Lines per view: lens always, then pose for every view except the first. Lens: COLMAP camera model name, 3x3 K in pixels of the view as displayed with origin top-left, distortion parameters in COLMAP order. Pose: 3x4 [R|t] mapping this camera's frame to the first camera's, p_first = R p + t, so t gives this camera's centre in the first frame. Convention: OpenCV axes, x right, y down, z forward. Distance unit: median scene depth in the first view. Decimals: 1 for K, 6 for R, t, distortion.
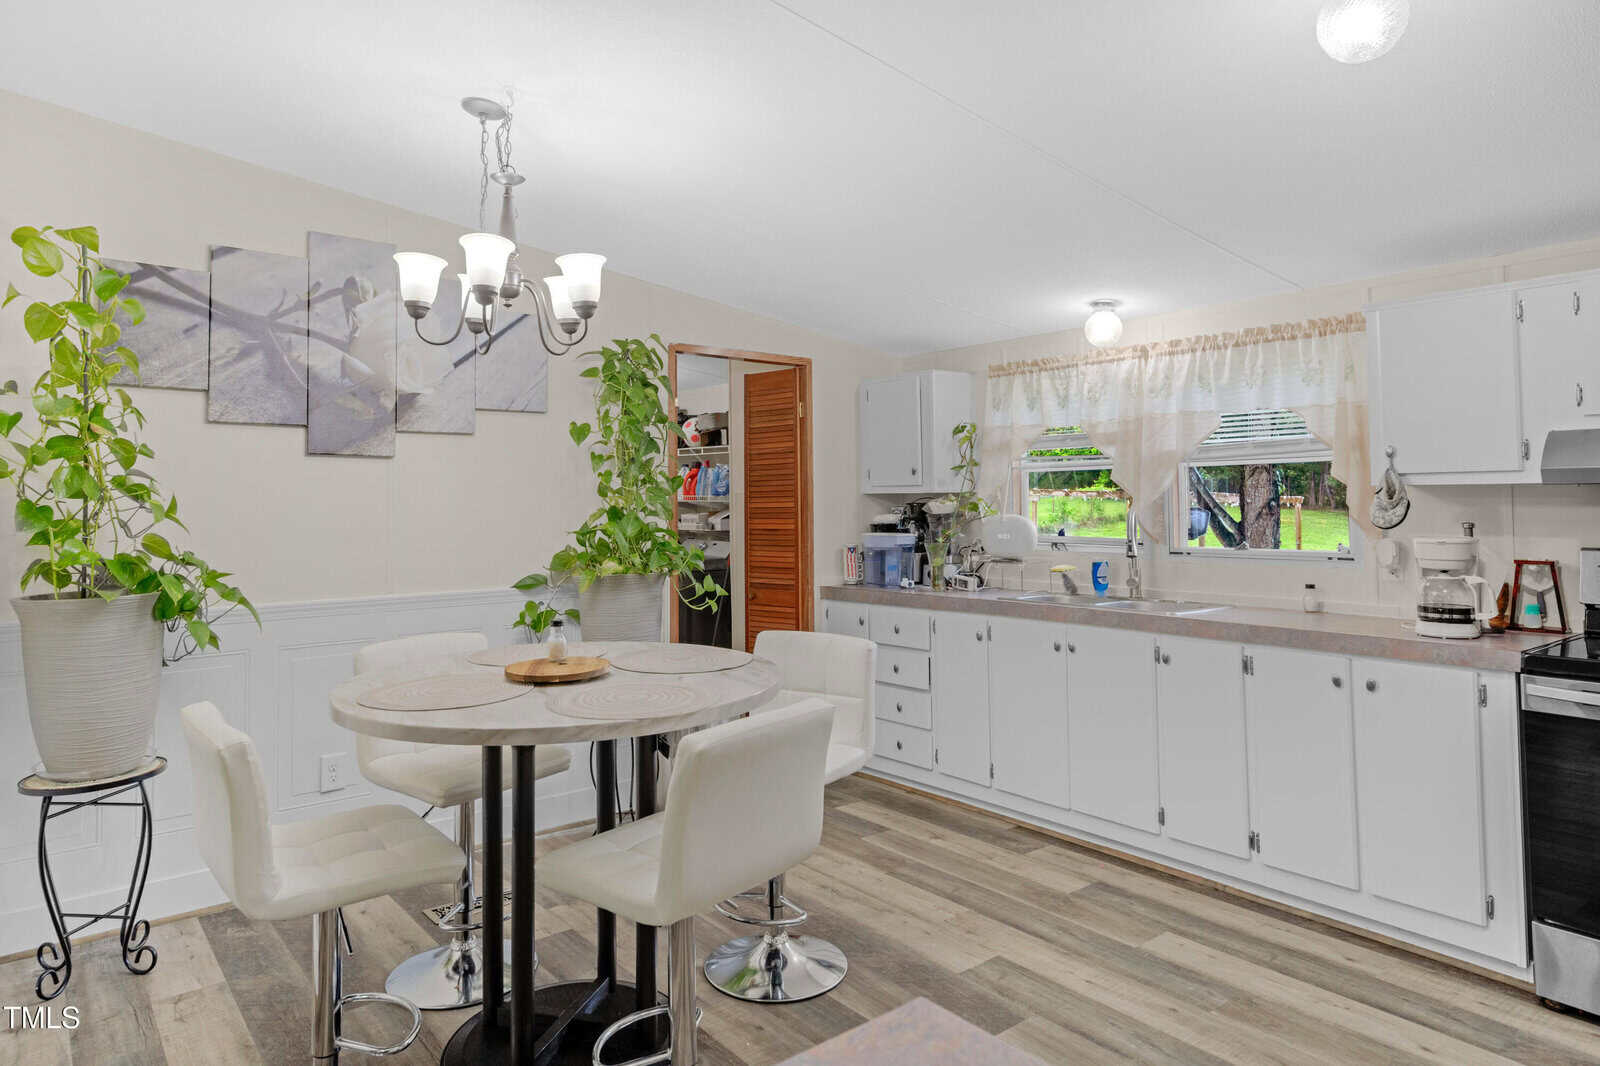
lens RADIAL K [[977.6, 0, 795.2], [0, 977.6, 457.1], [0, 0, 1]] dist [0.004111, 0.002776]
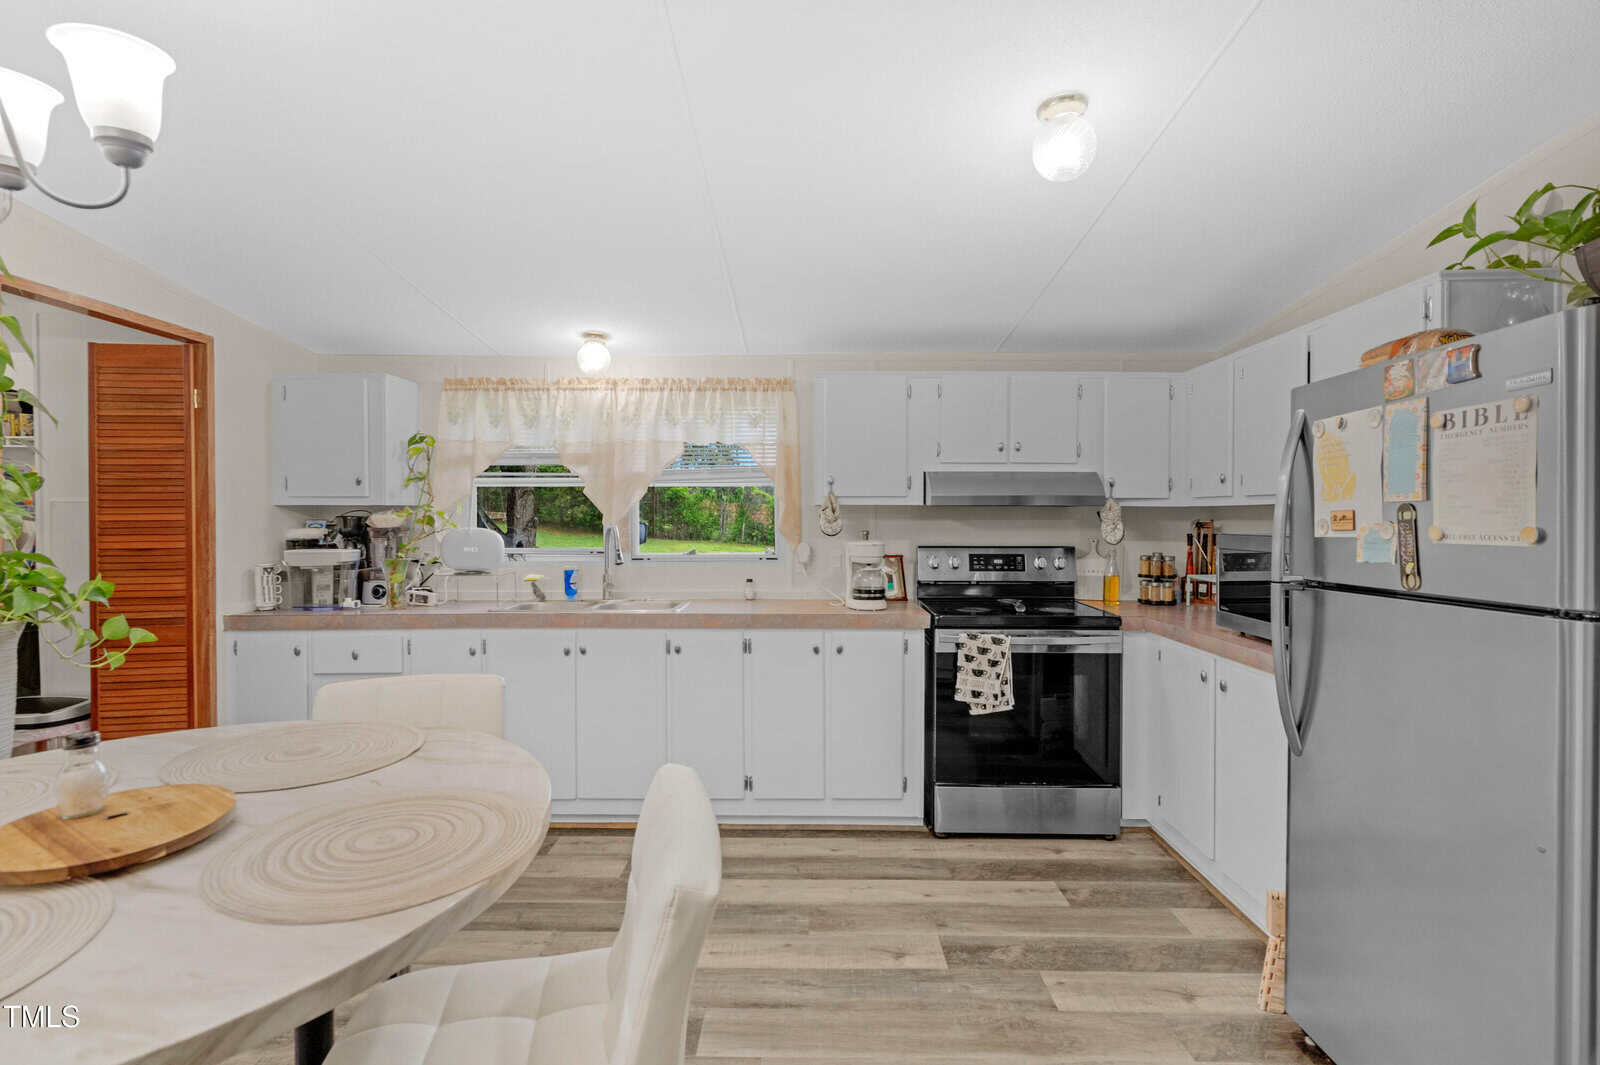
lens RADIAL K [[743.9, 0, 801.7], [0, 743.9, 523.8], [0, 0, 1]] dist [-0.003971, 0.000069]
pose [[0.633414, -0.001717, 0.773811, -0.193240], [-0.039714, 0.998608, 0.034725, 0.016853], [-0.772793, -0.052726, 0.632464, 0.293969]]
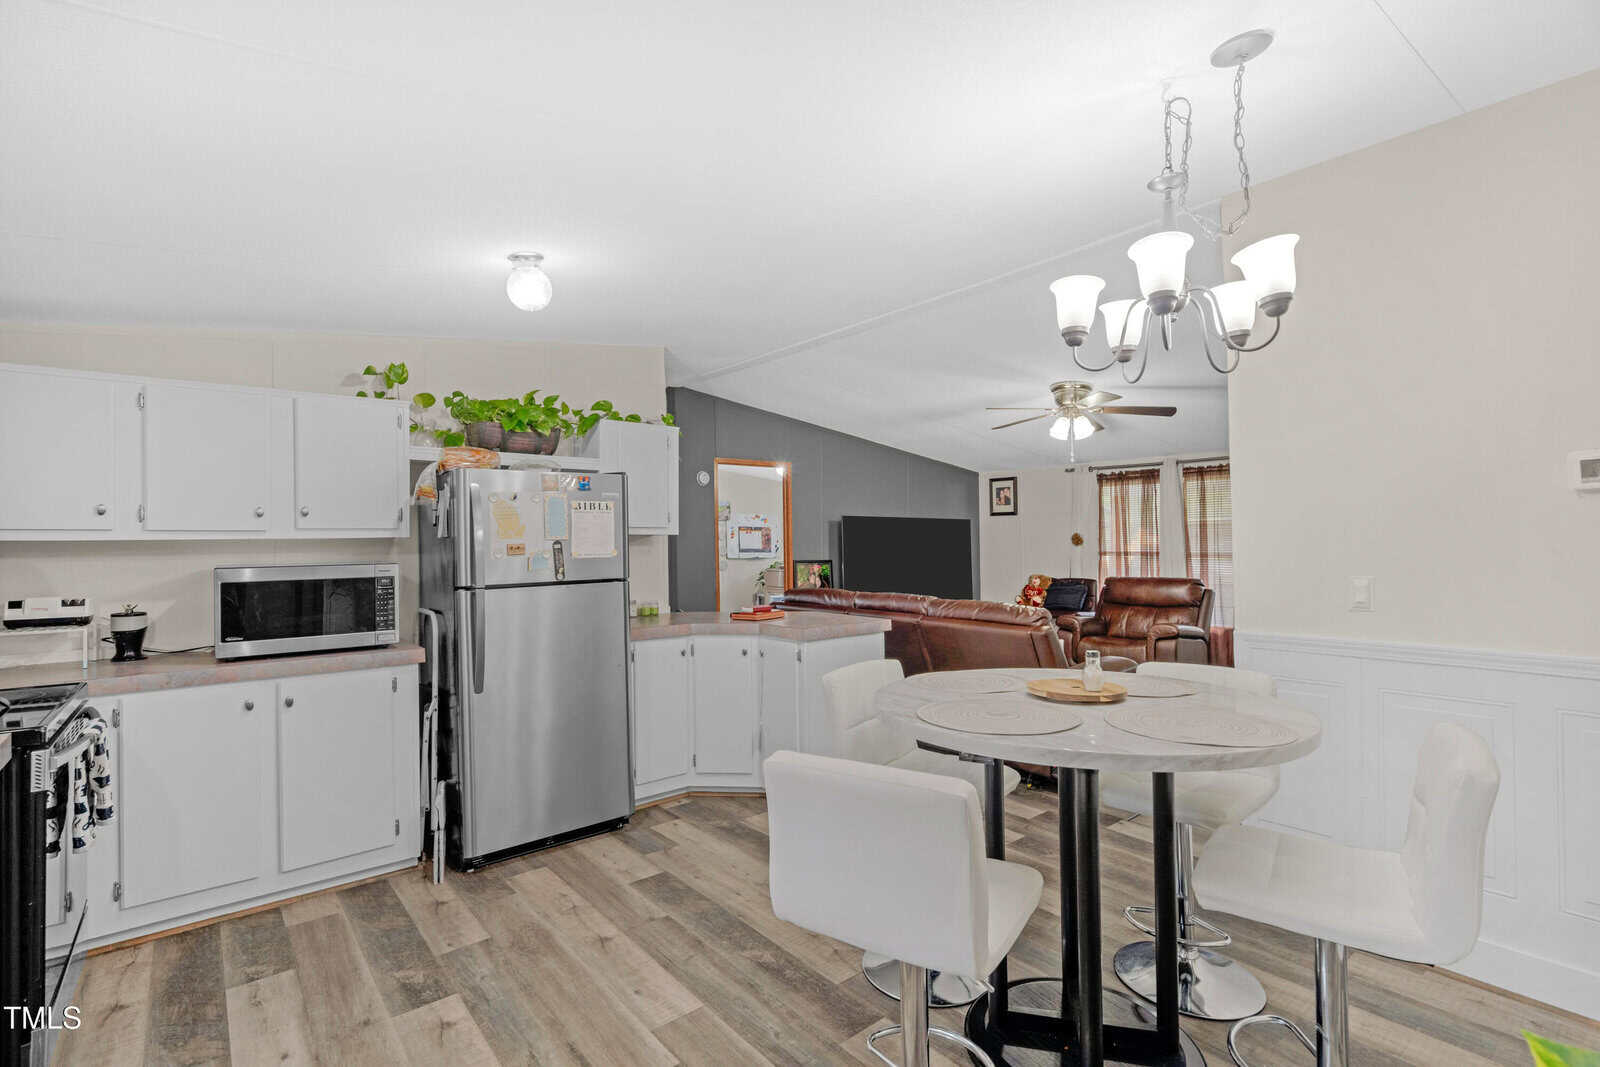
lens RADIAL K [[743.9, 0, 801.7], [0, 743.9, 524.8], [0, 0, 1]] dist [-0.003971, 0.000069]
pose [[-0.999438, 0.017772, -0.028415, 0.053465], [0.019732, 0.997334, -0.070247, 0.053902], [0.027091, -0.070768, -0.997125, 1.138301]]
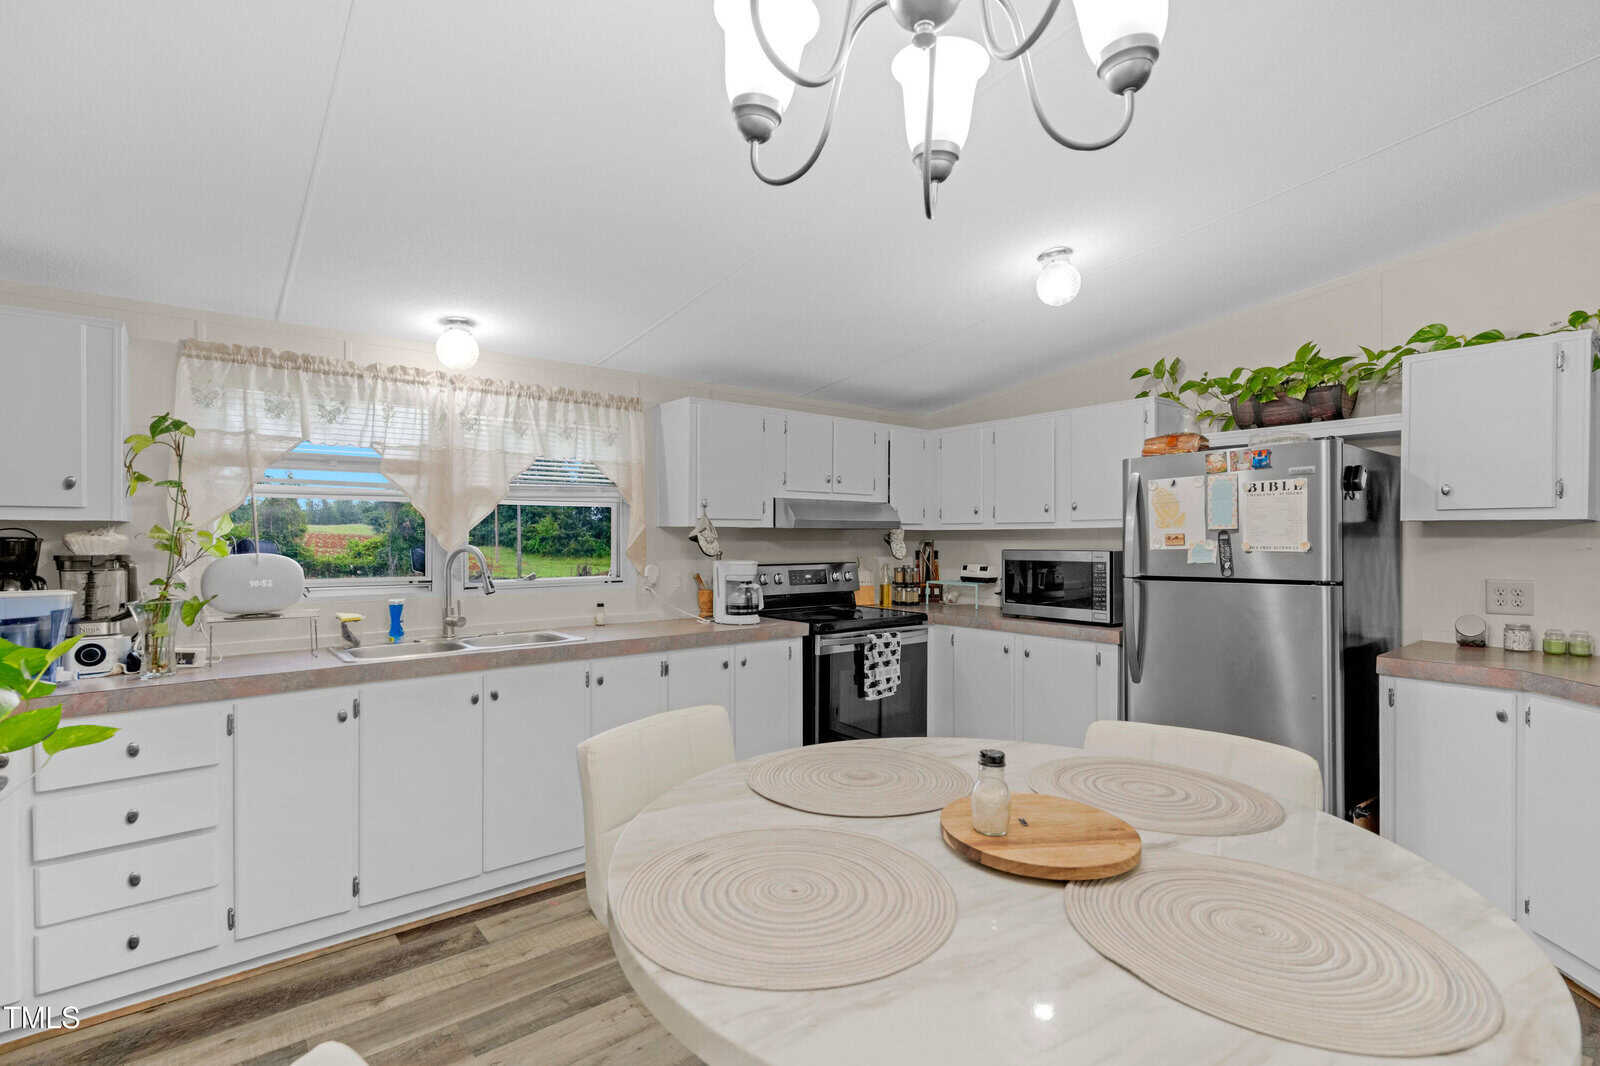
lens RADIAL K [[747.3, 0, 800.0], [0, 747.3, 533.0], [0, 0, 1]] dist [-0.001442, 0.000214]
pose [[-0.004486, 0.012818, 0.999908, -0.409029], [-0.045498, 0.998880, -0.013008, 0.037863], [-0.998954, -0.045552, -0.003898, 0.703229]]
